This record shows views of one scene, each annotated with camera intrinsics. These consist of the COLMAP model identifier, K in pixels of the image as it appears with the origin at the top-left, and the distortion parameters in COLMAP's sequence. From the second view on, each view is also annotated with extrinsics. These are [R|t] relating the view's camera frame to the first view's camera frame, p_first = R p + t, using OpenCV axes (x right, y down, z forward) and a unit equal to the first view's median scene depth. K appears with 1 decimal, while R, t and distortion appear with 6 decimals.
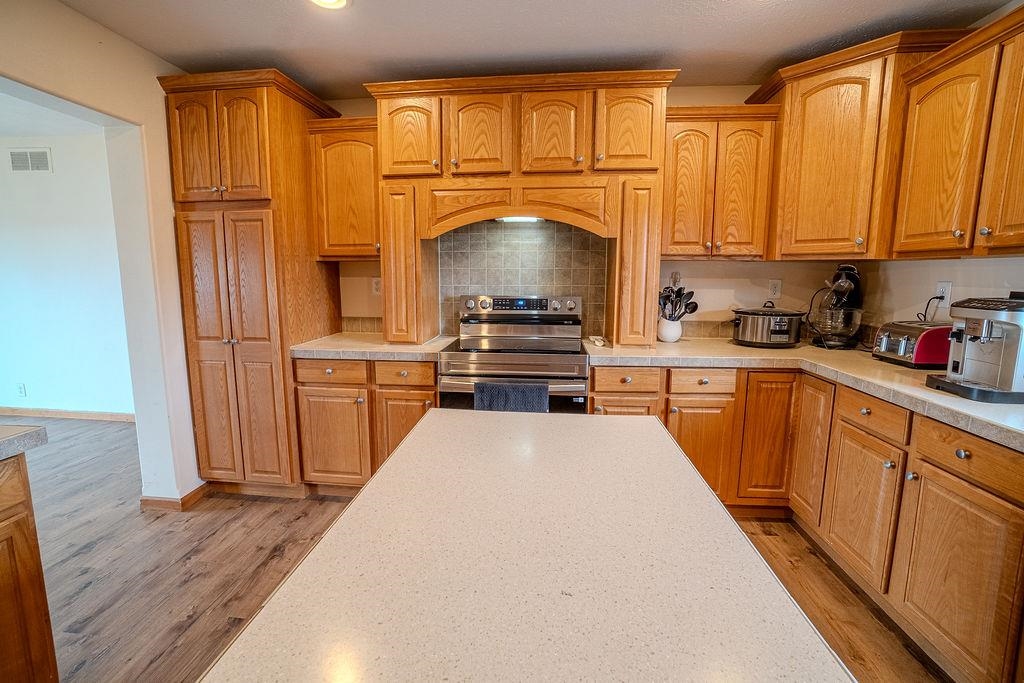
lens RADIAL K [[450.9, 0, 500.5], [0, 450.9, 334.2], [0, 0, 1]] dist [-0.067320, 0.023910]
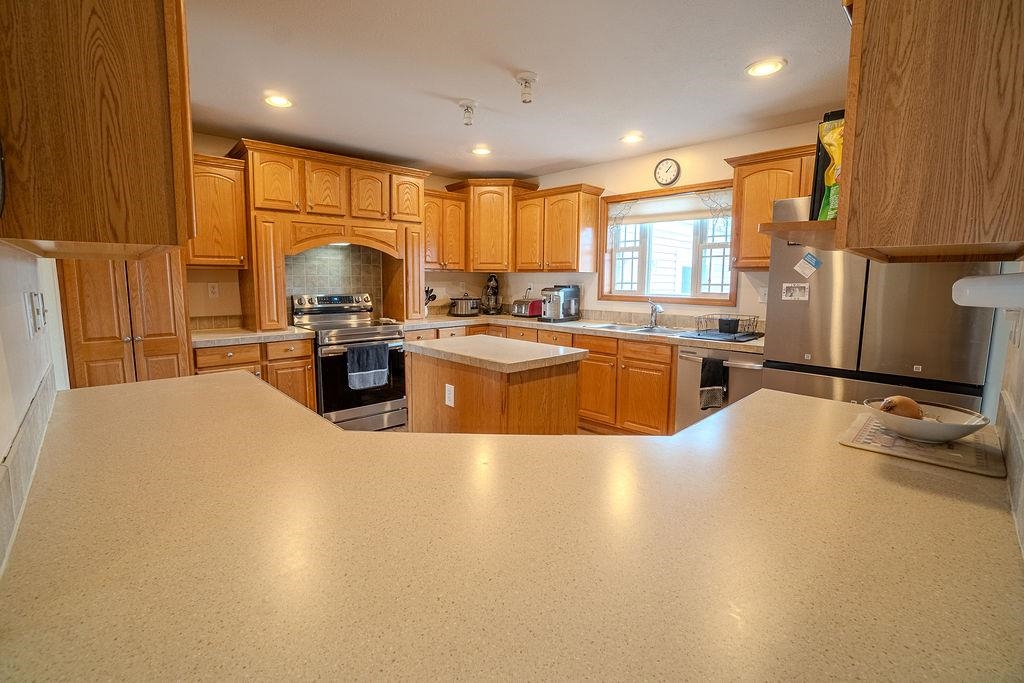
lens RADIAL K [[450.9, 0, 500.5], [0, 450.9, 334.2], [0, 0, 1]] dist [-0.067320, 0.023910]
pose [[0.657785, -0.088192, 0.748025, -0.850725], [0.095698, 0.994859, 0.033140, 0.058706], [-0.747102, 0.049785, 0.662843, -0.450127]]
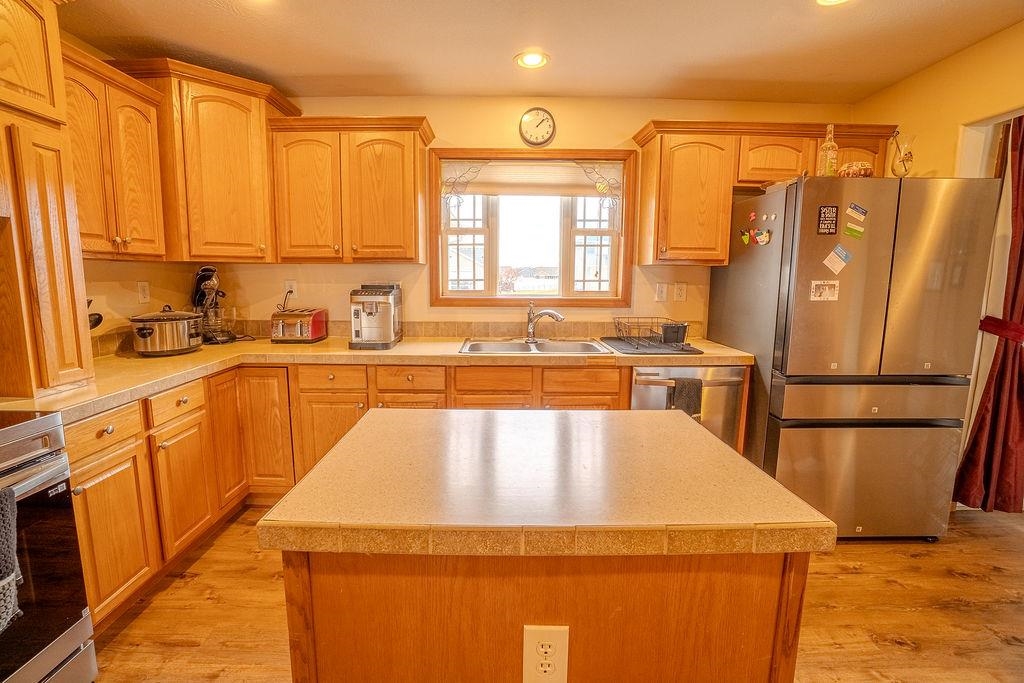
lens RADIAL K [[450.9, 0, 500.5], [0, 450.9, 334.2], [0, 0, 1]] dist [-0.067320, 0.023910]
pose [[-0.101290, -0.129261, 0.986424, -0.405785], [0.127948, 0.981597, 0.141766, -0.059453], [-0.986595, 0.140570, -0.082888, 0.423759]]
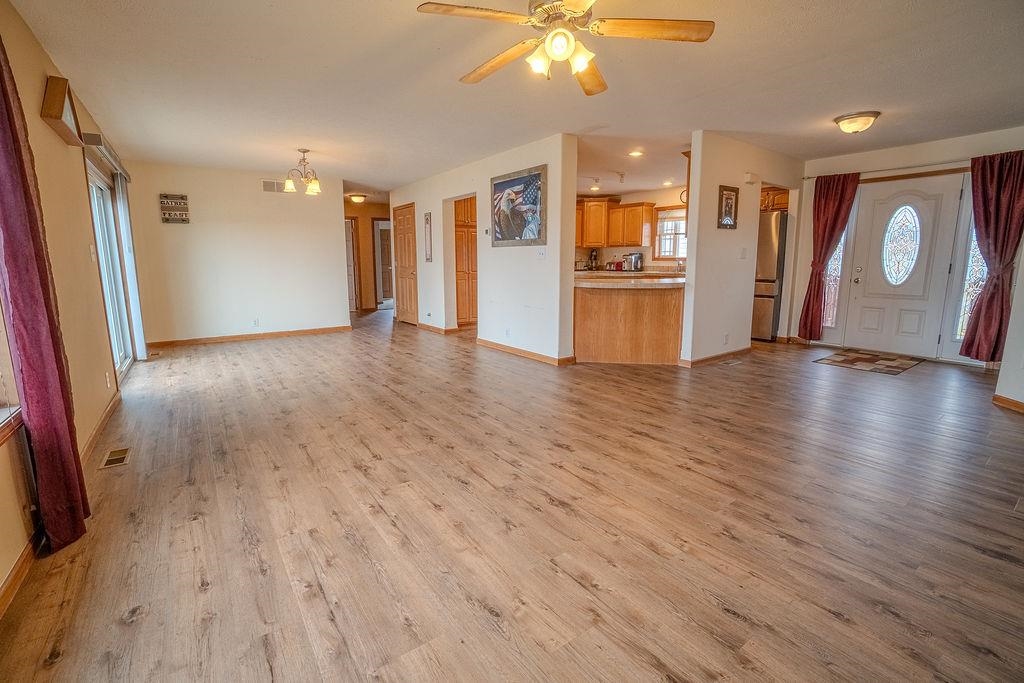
lens RADIAL K [[450.9, 0, 500.5], [0, 450.9, 334.2], [0, 0, 1]] dist [-0.067320, 0.023910]
pose [[0.760279, -0.112660, 0.639753, -2.518523], [0.096318, 0.993511, 0.060493, 0.276334], [-0.642416, 0.015628, 0.766197, -1.513448]]
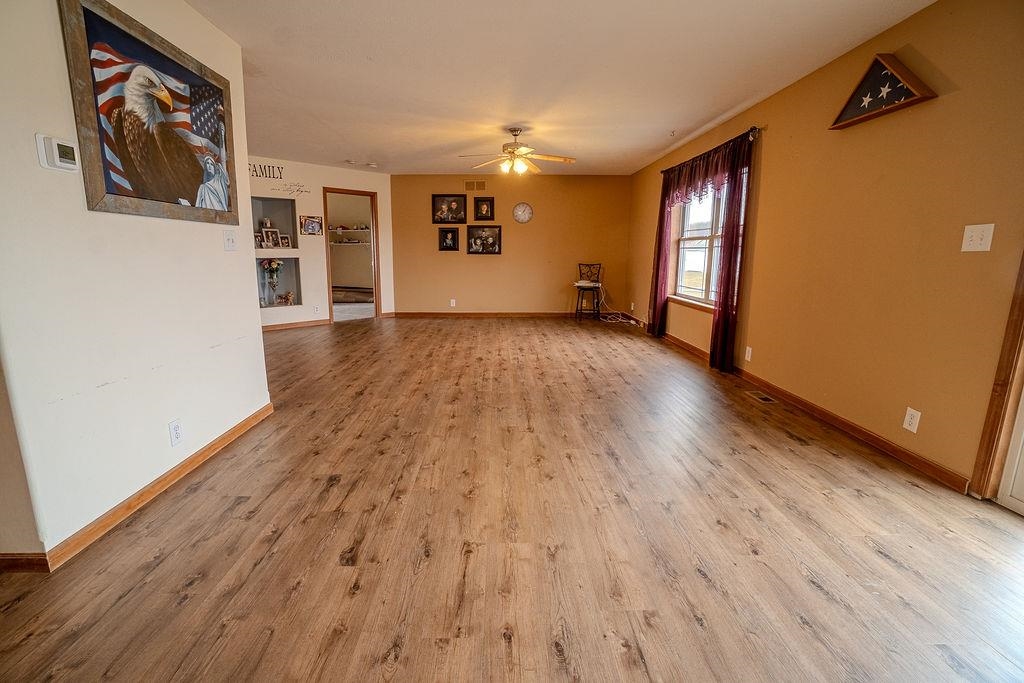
lens RADIAL K [[450.9, 0, 500.5], [0, 450.9, 334.2], [0, 0, 1]] dist [-0.067320, 0.023910]
pose [[-0.994311, 0.010764, -0.105970, -1.542906], [-0.022959, 0.949836, 0.311904, -0.096464], [0.104011, 0.312562, -0.944186, 1.222038]]
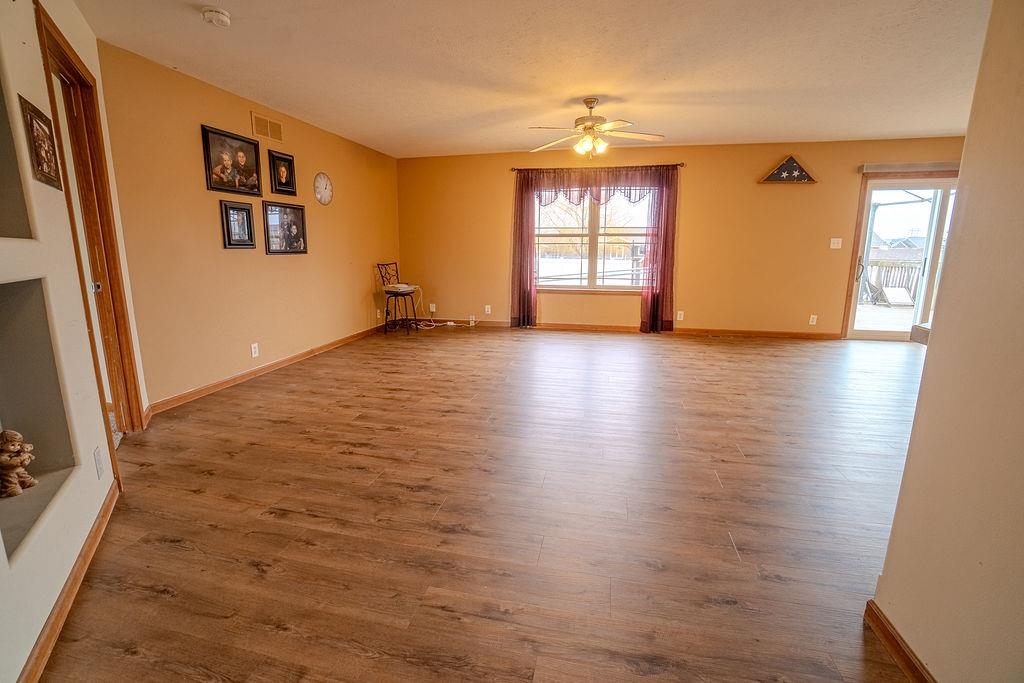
lens RADIAL K [[450.9, 0, 500.5], [0, 450.9, 334.2], [0, 0, 1]] dist [-0.067320, 0.023910]
pose [[-0.133598, 0.181938, -0.974192, -0.012575], [-0.135504, 0.970419, 0.199816, 0.214715], [0.981728, 0.158702, -0.104993, -0.994302]]
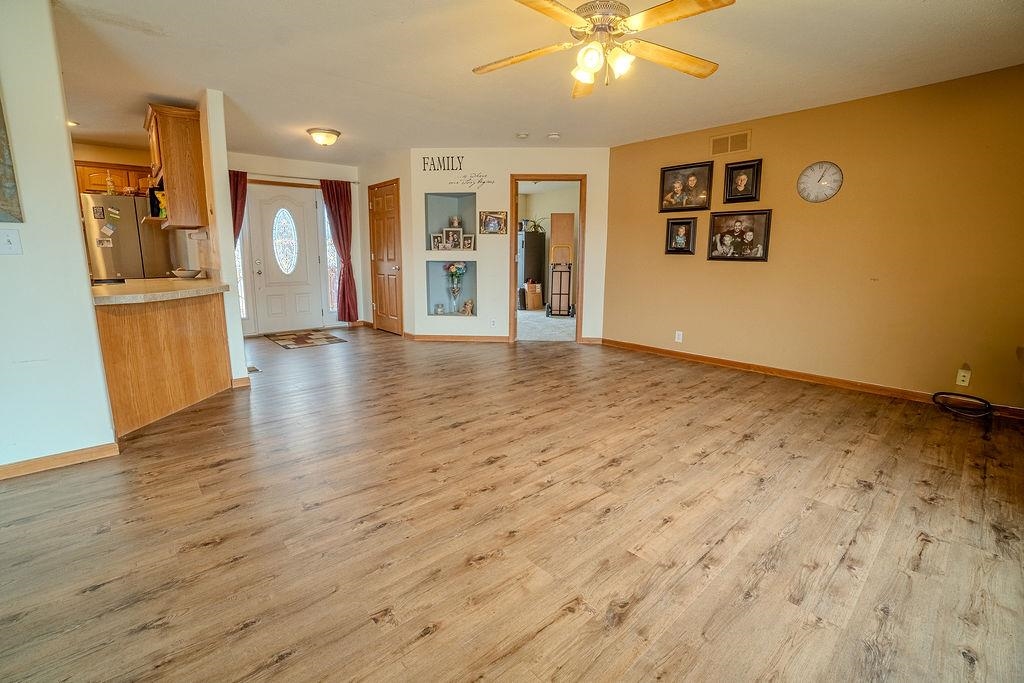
lens RADIAL K [[450.9, 0, 500.5], [0, 450.9, 334.2], [0, 0, 1]] dist [-0.067320, 0.023910]
pose [[-0.727536, -0.127089, 0.674195, -2.367717], [0.087034, 0.957657, 0.274442, 0.075401], [-0.680526, 0.258344, -0.685669, -0.056517]]
